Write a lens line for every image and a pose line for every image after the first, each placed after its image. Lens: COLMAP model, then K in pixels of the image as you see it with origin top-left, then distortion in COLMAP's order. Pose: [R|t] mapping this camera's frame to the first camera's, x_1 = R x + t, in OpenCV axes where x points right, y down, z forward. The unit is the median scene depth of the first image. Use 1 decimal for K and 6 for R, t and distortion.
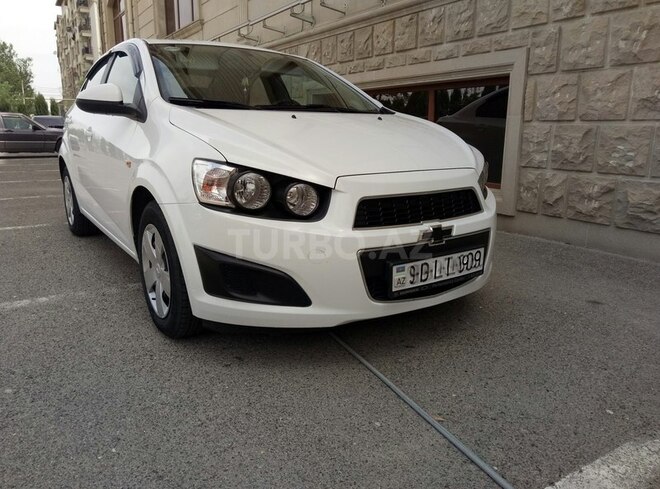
lens RADIAL K [[491.7, 0, 333.8], [0, 491.7, 243.8], [0, 0, 1]] dist [0.020291, -0.014072]
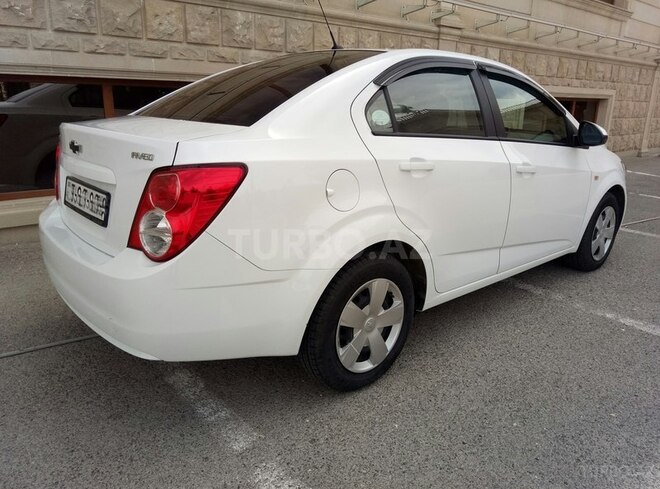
lens RADIAL K [[491.7, 0, 329.3], [0, 491.7, 242.8], [0, 0, 1]] dist [0.020291, -0.014072]
pose [[-0.111250, -0.284899, 0.952080, -1.463152], [0.206379, 0.930518, 0.302562, -0.483476], [-0.972127, 0.230149, -0.044723, 1.554802]]
